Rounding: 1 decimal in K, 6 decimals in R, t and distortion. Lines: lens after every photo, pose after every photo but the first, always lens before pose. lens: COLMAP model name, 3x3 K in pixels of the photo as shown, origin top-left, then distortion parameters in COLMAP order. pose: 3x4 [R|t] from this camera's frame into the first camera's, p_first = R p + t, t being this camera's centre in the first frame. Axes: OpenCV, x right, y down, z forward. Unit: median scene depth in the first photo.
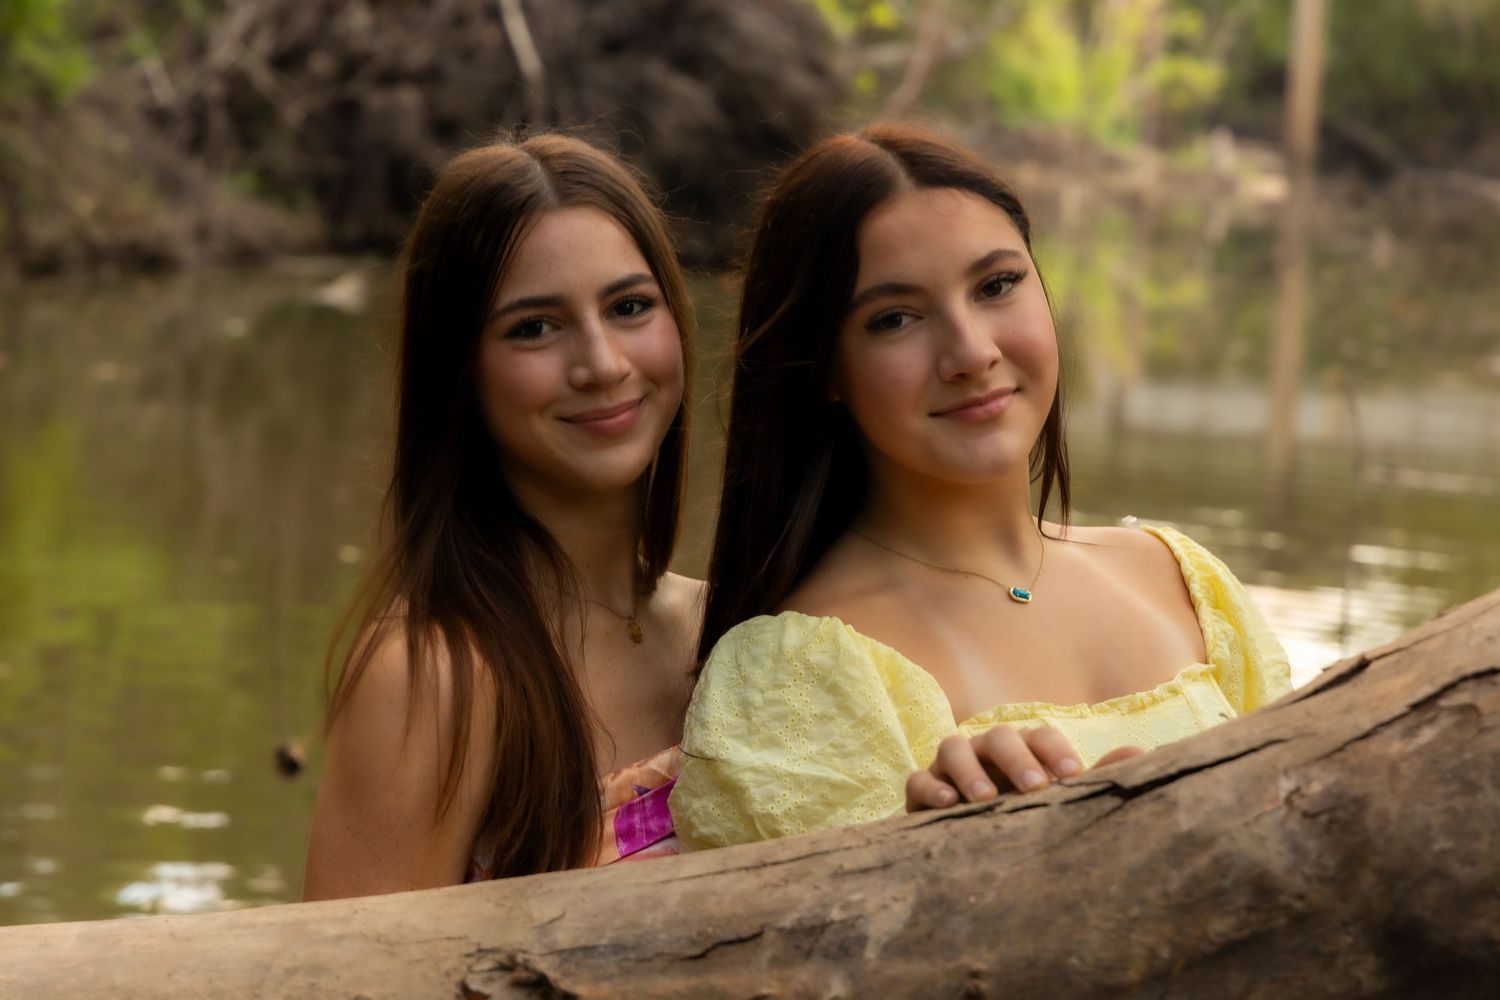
lens RADIAL K [[3409.9, 0, 749.3], [0, 3409.9, 498.5], [0, 0, 1]] dist [0.037633, 0.000000]
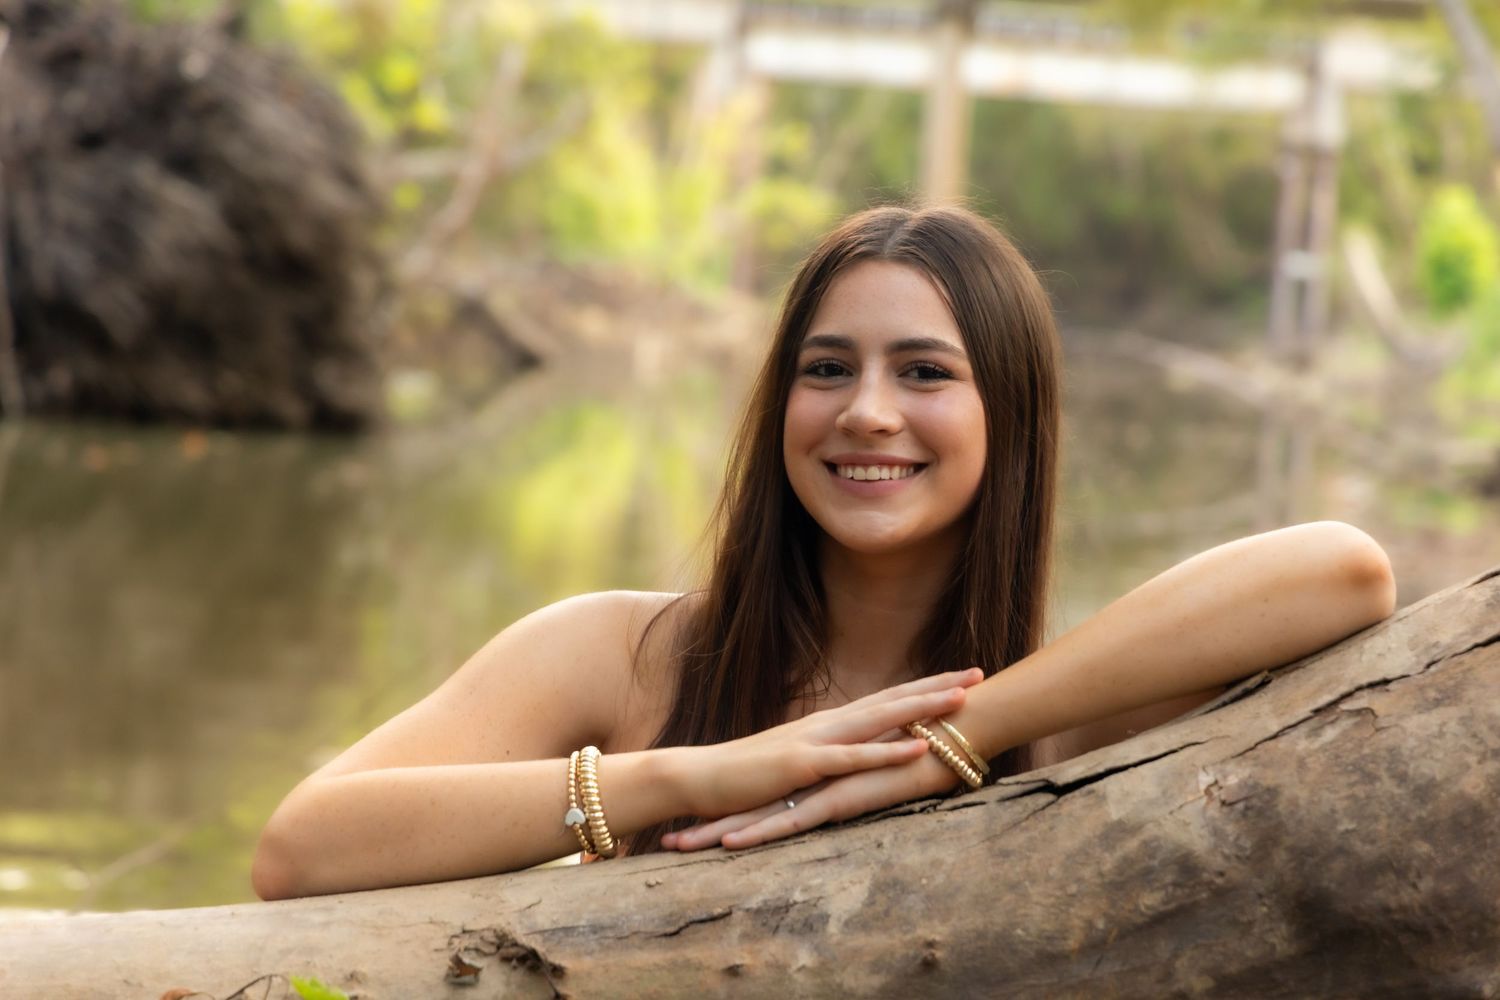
lens RADIAL K [[4532.5, 0, 749.7], [0, 4532.5, 500.0], [0, 0, 1]] dist [0.157550, 0.000000]
pose [[0.991258, 0.024208, 0.129699, -0.182790], [-0.016639, 0.998111, -0.059132, 0.080673], [-0.130886, 0.056457, 0.989789, -0.455370]]
